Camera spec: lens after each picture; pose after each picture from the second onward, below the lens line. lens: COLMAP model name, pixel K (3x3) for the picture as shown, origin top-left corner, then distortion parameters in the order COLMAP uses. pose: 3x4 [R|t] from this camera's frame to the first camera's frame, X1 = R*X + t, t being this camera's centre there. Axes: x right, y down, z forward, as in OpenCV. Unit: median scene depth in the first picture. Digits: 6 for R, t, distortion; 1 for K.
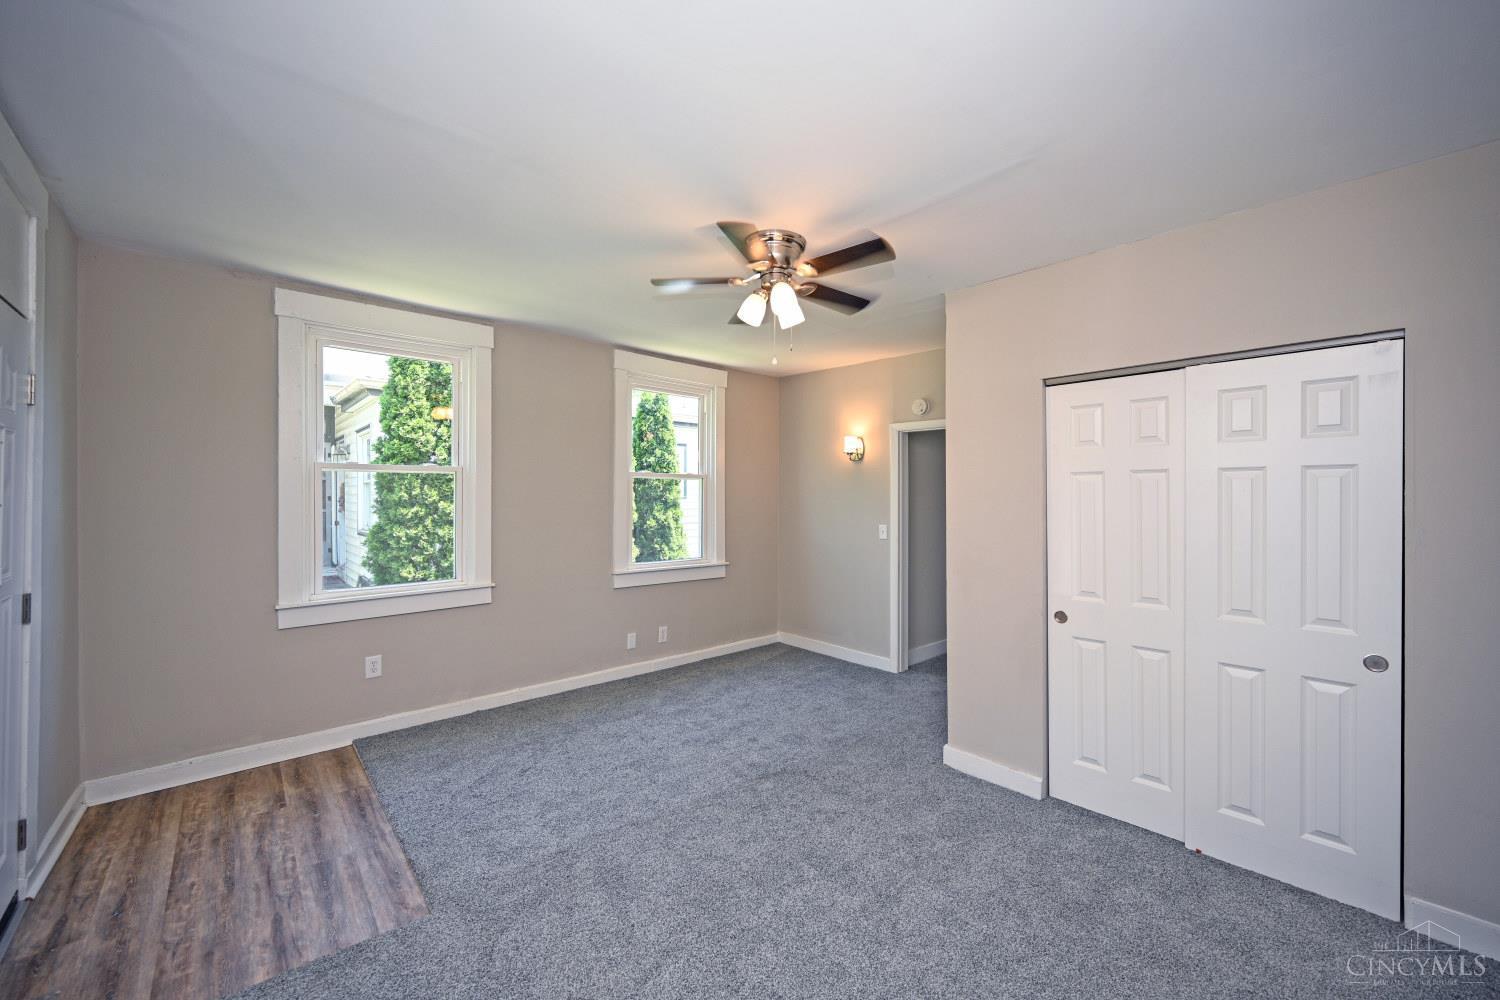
lens RADIAL K [[594.0, 0, 753.3], [0, 594.0, 497.0], [0, 0, 1]] dist [0.000005, 0.000112]
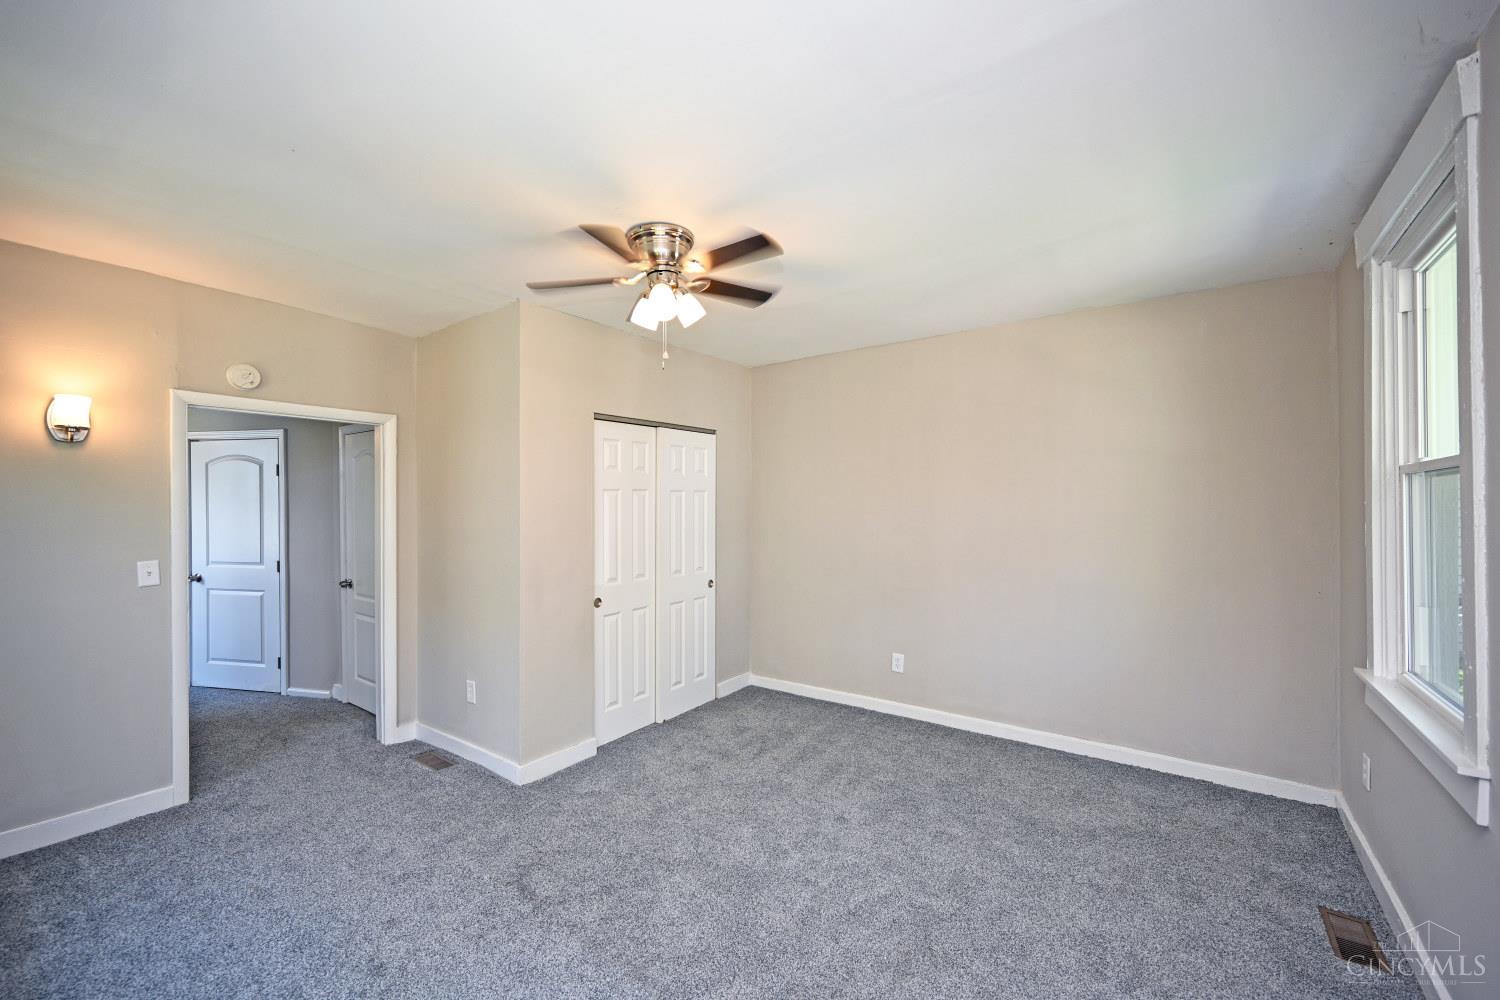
lens RADIAL K [[608.3, 0, 754.9], [0, 608.3, 501.7], [0, 0, 1]] dist [-0.000040, 0.000145]
pose [[-0.205647, -0.002468, 0.978623, -0.575995], [0.005532, 0.999978, 0.003684, -0.011311], [-0.978611, 0.006171, -0.205629, 0.659164]]
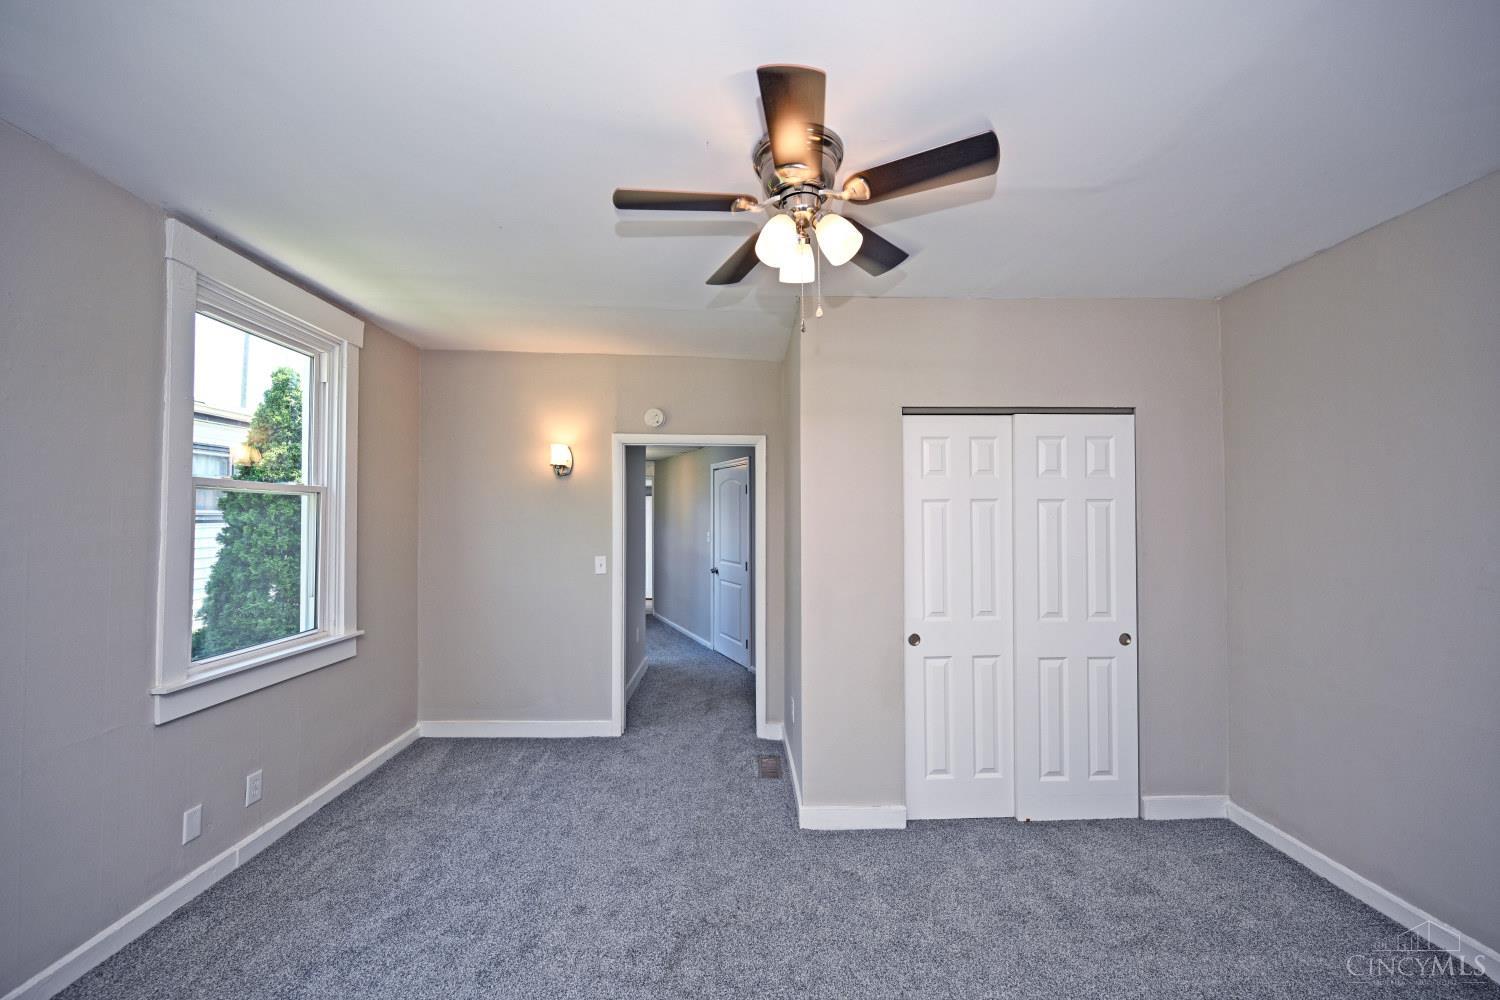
lens RADIAL K [[590.6, 0, 747.9], [0, 590.6, 503.5], [0, 0, 1]] dist [0.000162, -0.000031]
pose [[0.658255, 0.011575, 0.752706, -0.311237], [0.004871, 0.999795, -0.019634, -0.010600], [-0.752779, 0.016590, 0.658064, 0.380183]]
